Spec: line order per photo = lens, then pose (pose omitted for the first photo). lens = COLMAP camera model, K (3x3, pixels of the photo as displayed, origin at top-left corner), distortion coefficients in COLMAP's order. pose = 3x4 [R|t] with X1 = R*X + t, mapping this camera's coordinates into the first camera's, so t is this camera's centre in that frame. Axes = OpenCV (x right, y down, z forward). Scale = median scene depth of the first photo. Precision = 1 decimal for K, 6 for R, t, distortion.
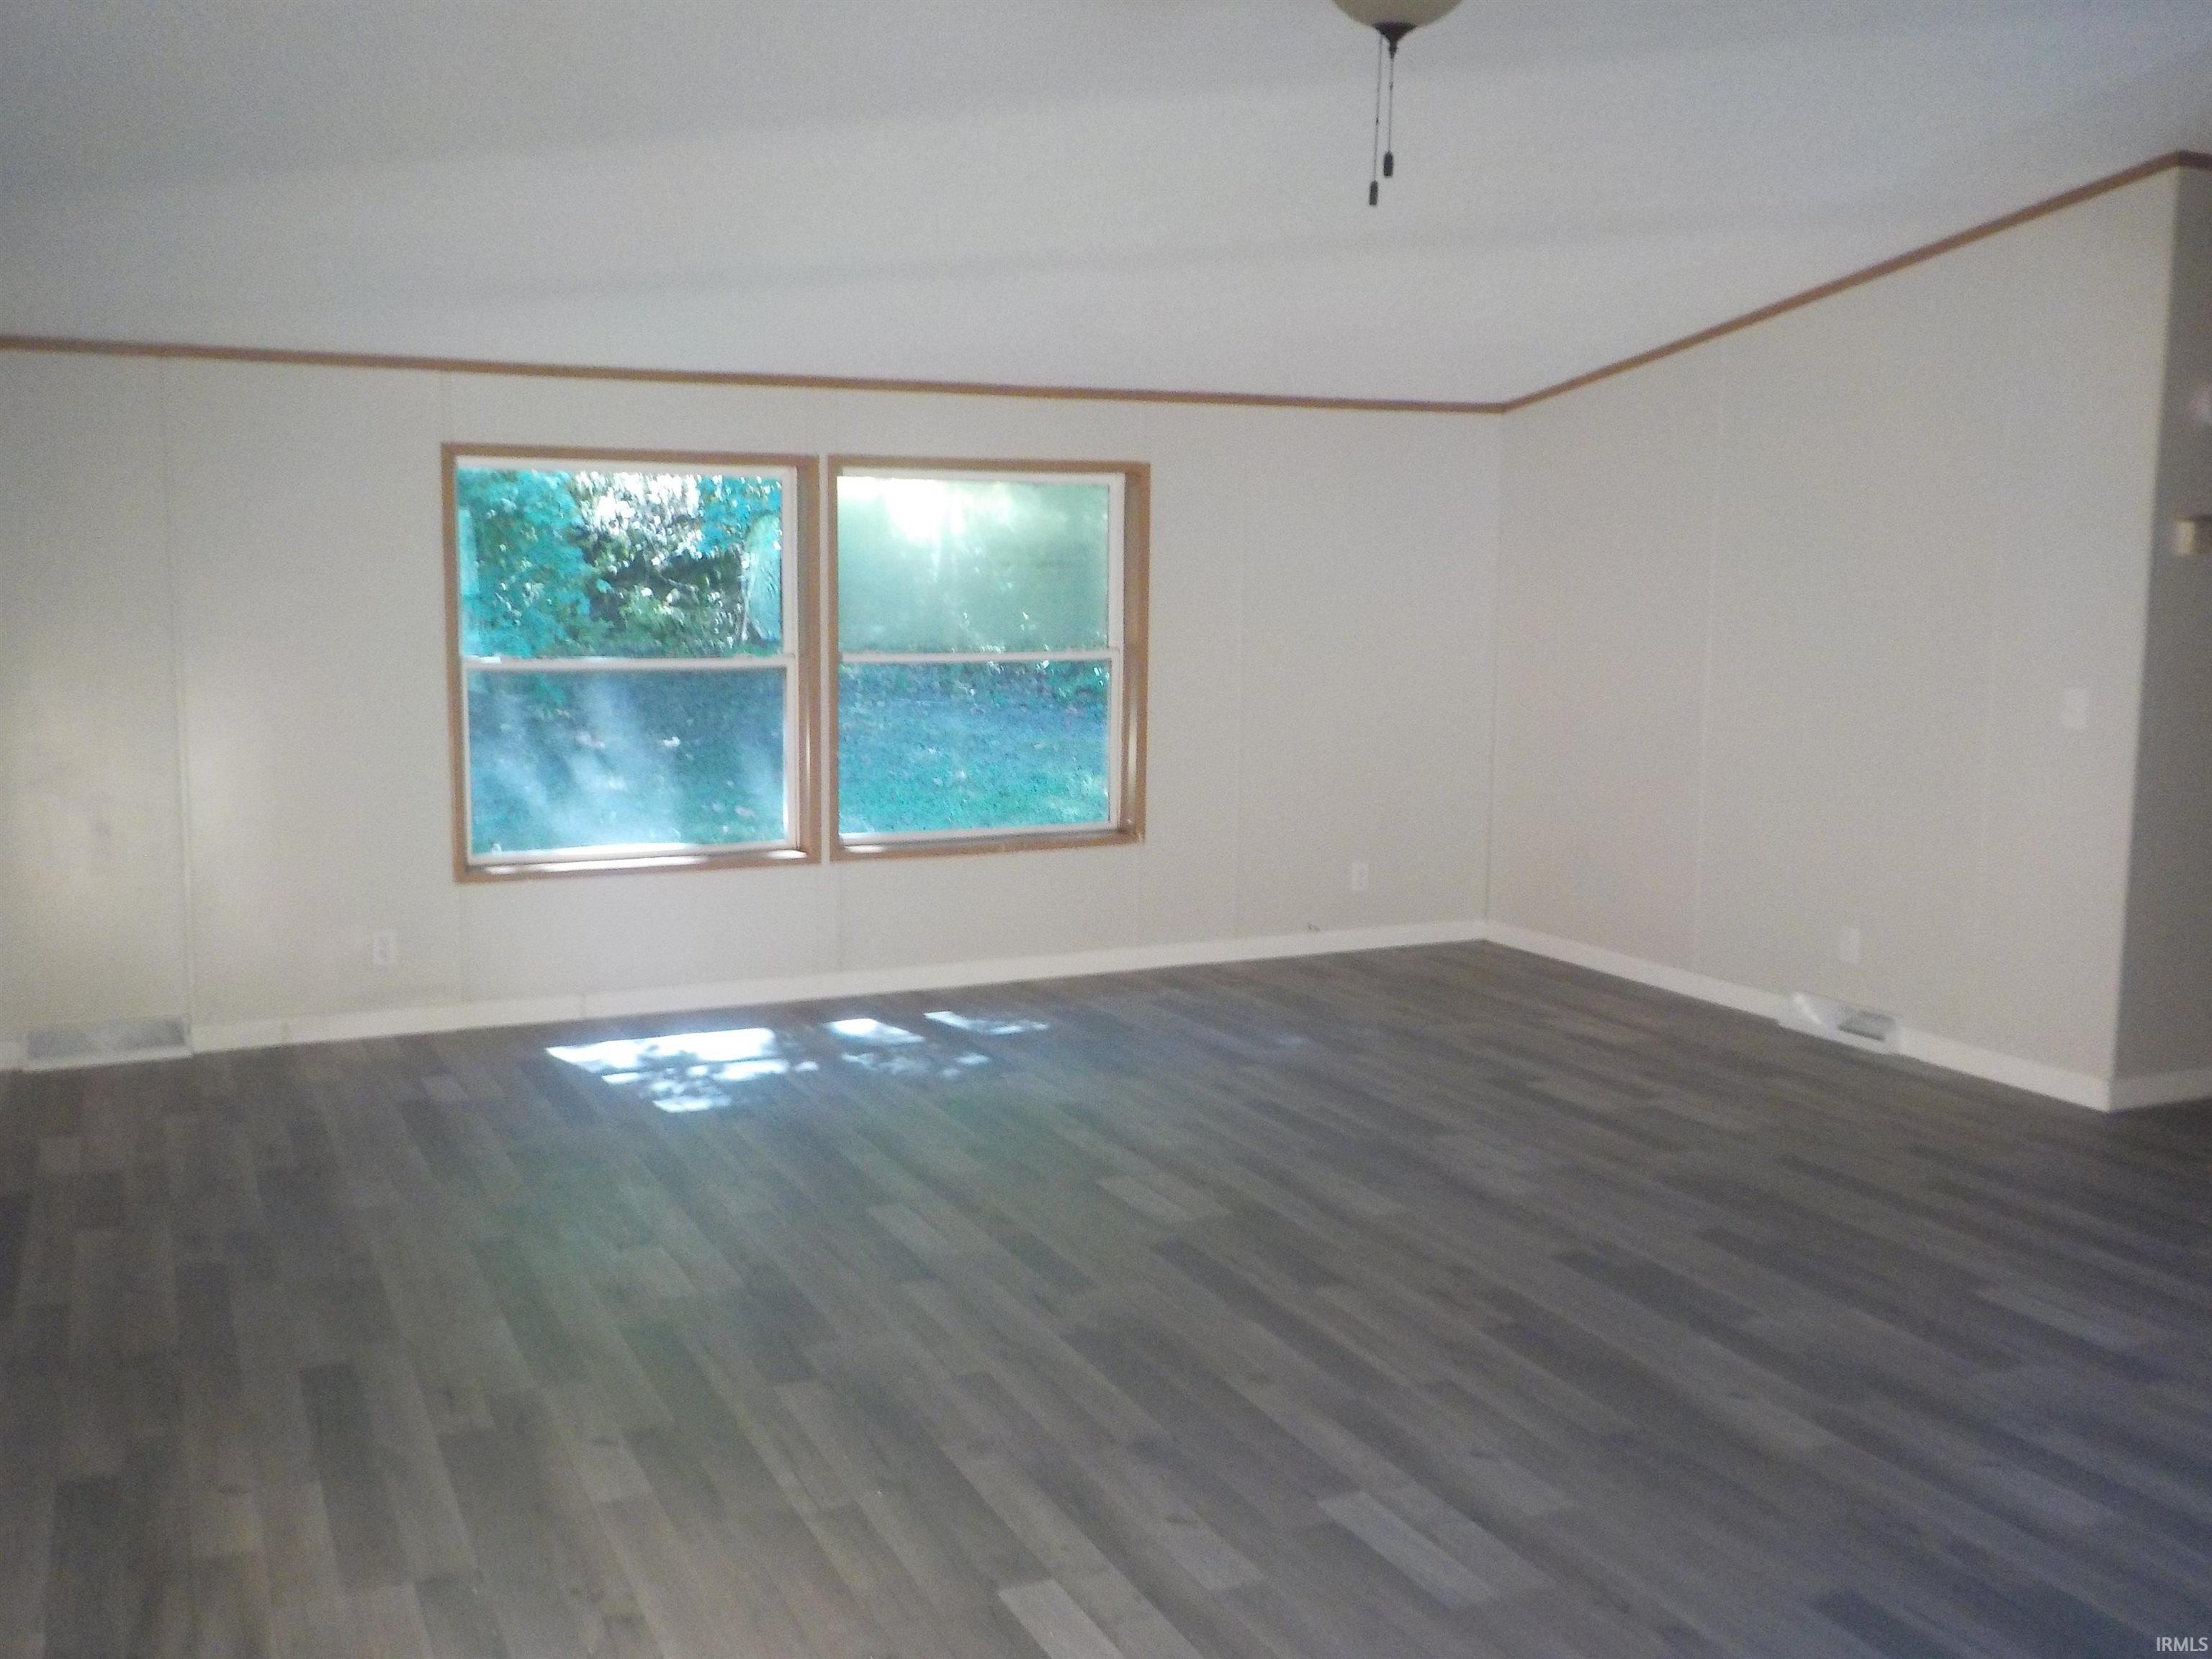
lens RADIAL K [[2044.7, 0, 1106.0], [0, 2044.7, 829.5], [0, 0, 1]] dist [0.030047, -0.013498]
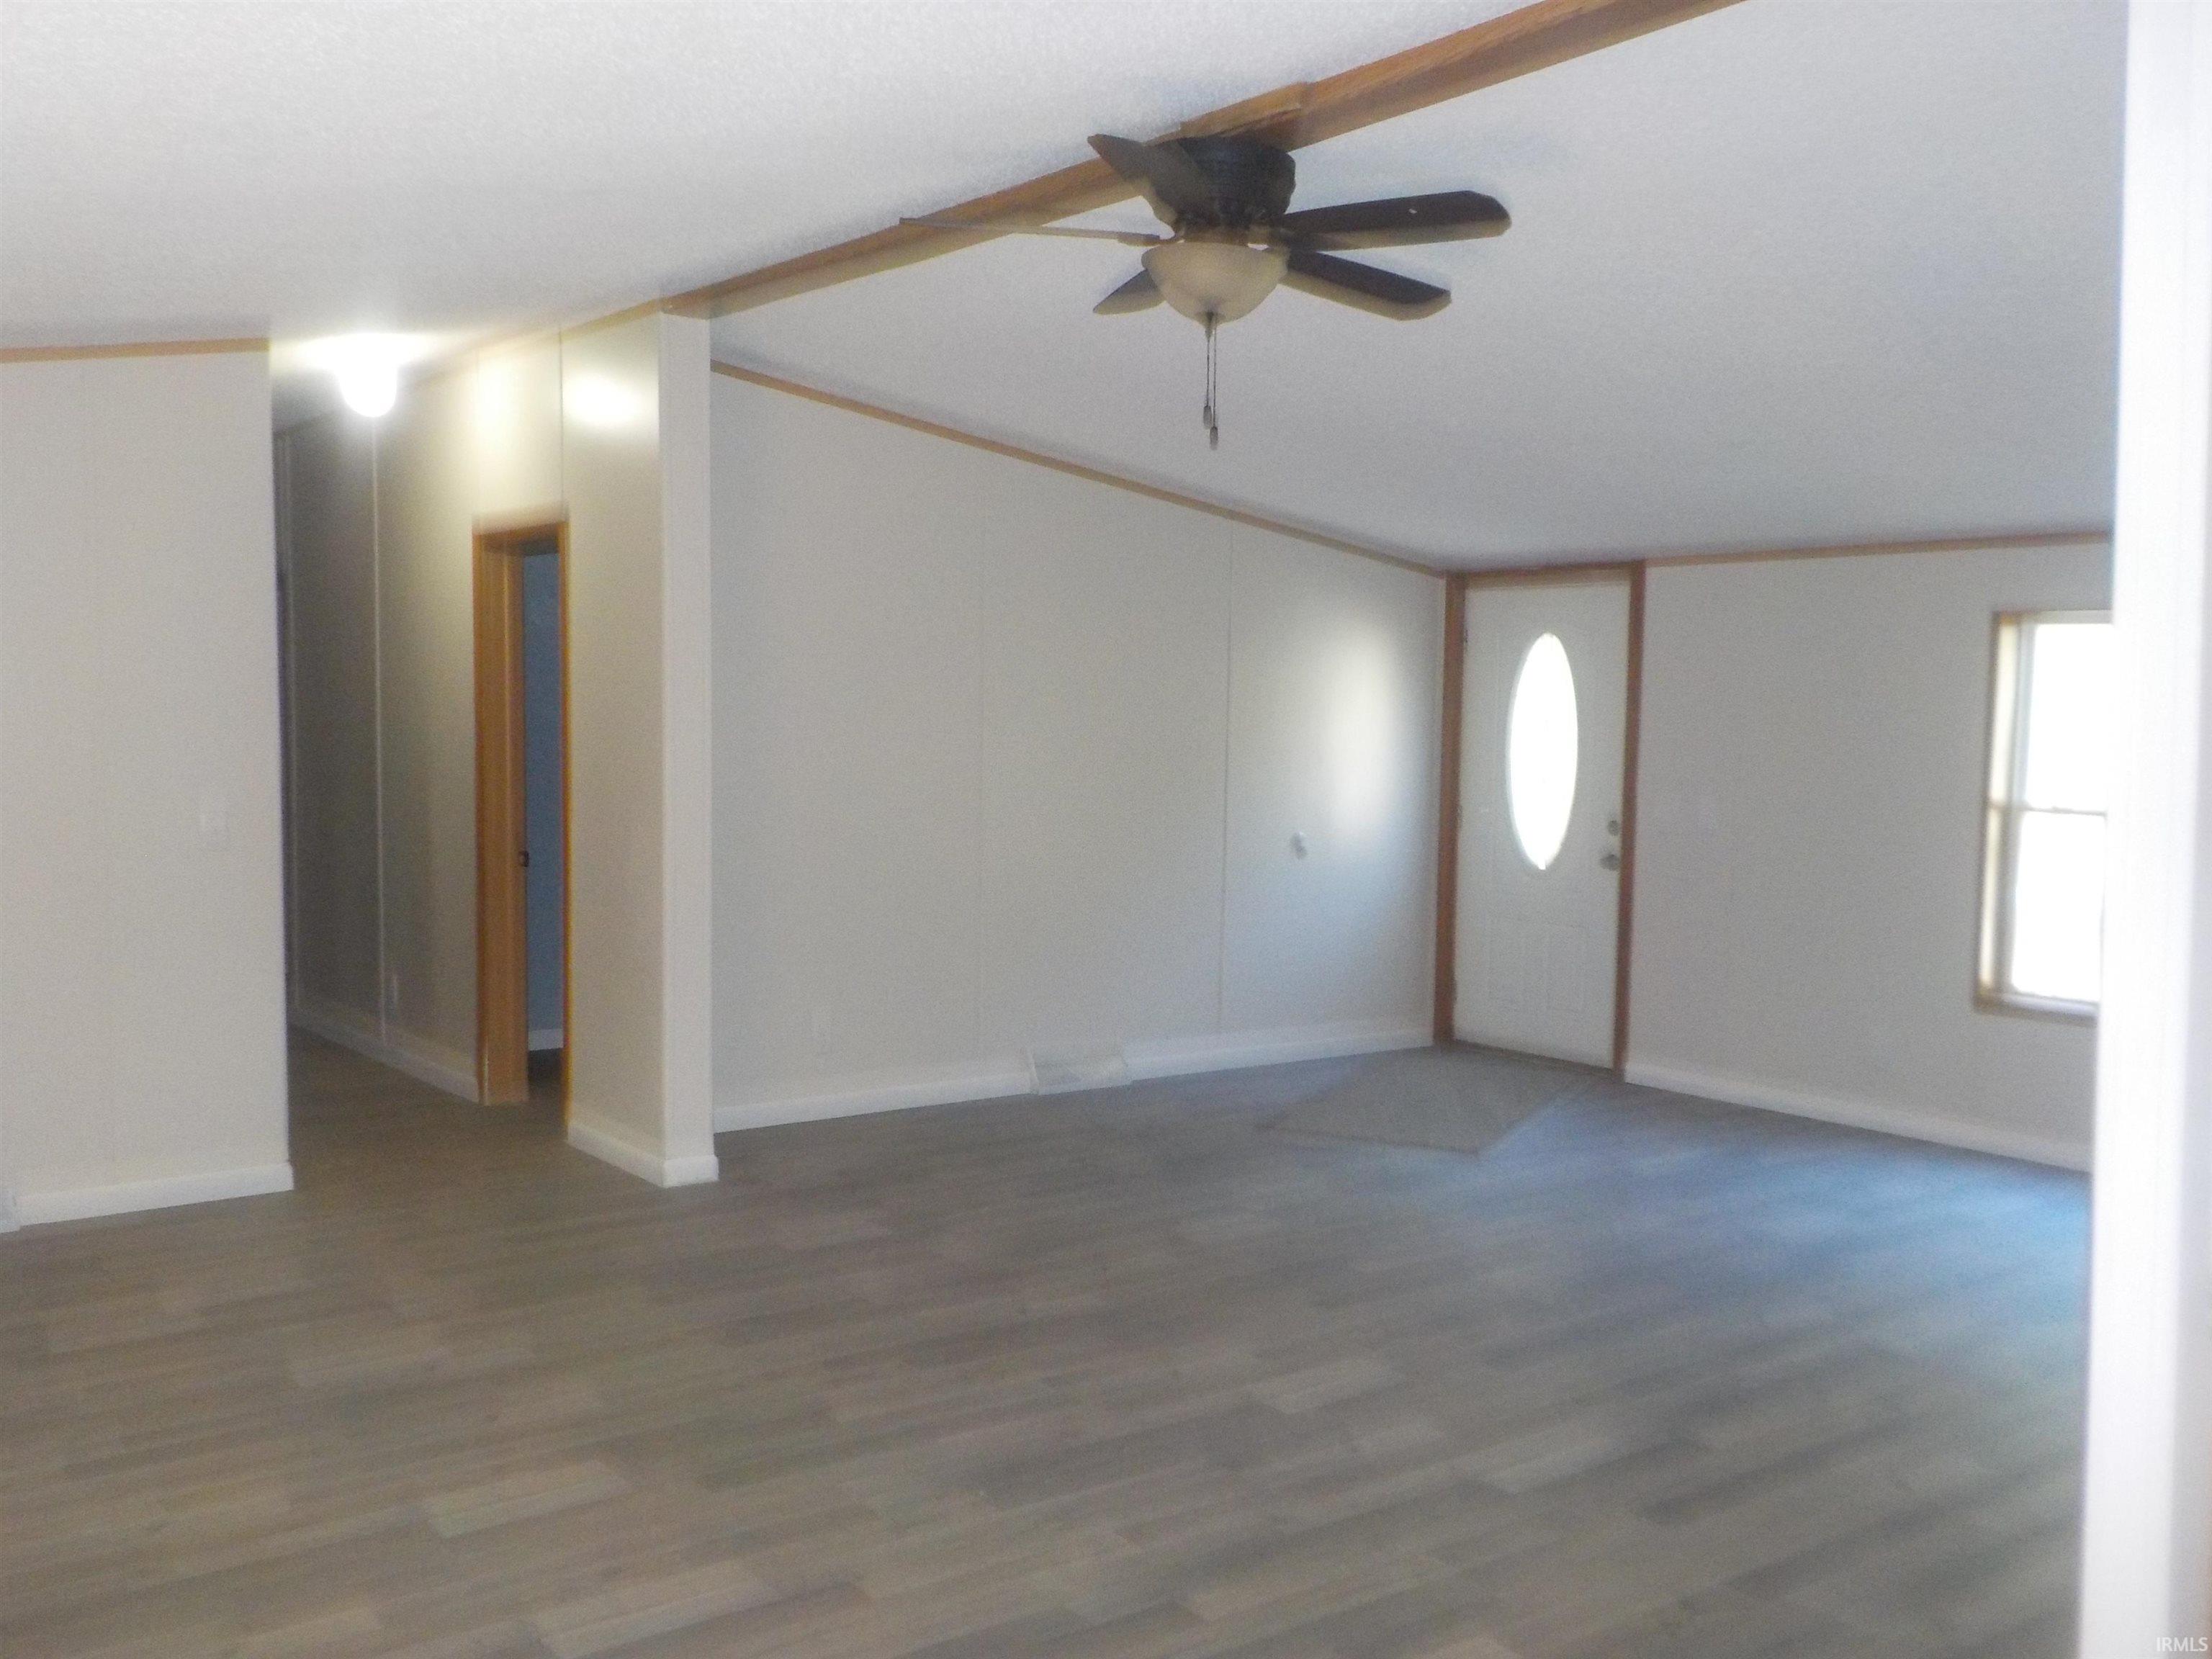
lens RADIAL K [[2044.7, 0, 1106.0], [0, 2044.7, 829.5], [0, 0, 1]] dist [0.030047, -0.013498]
pose [[-0.197948, -0.068411, 0.977822, -0.989351], [0.115357, 0.989004, 0.092545, -0.156951], [-0.973401, 0.131118, -0.187880, 1.139396]]
